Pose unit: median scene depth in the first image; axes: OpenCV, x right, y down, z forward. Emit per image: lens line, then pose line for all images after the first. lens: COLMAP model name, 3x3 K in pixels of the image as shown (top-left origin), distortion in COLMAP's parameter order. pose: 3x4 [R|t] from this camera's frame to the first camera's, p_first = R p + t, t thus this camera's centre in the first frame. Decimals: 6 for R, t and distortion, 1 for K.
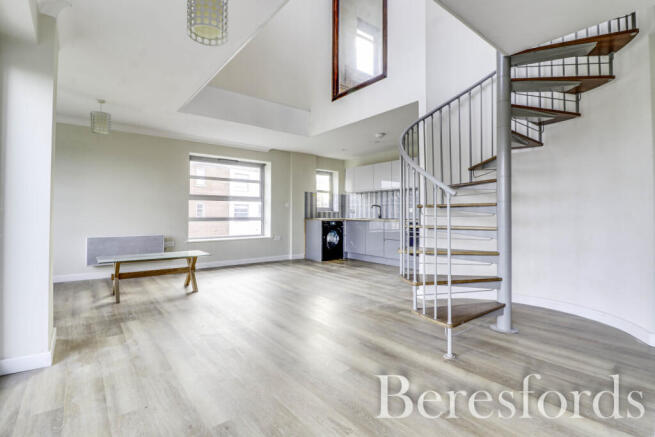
lens RADIAL K [[317.1, 0, 327.3], [0, 317.1, 211.1], [0, 0, 1]] dist [-0.003432, -0.000689]
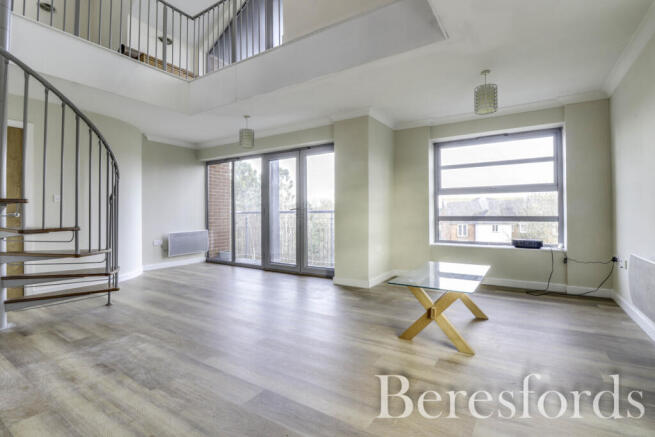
lens RADIAL K [[317.1, 0, 327.3], [0, 317.1, 211.1], [0, 0, 1]] dist [-0.003432, -0.000689]
pose [[0.303739, -0.015793, -0.952624, 0.225588], [0.010149, 0.999860, -0.013341, 0.012546], [0.952701, -0.005616, 0.303857, 0.390369]]
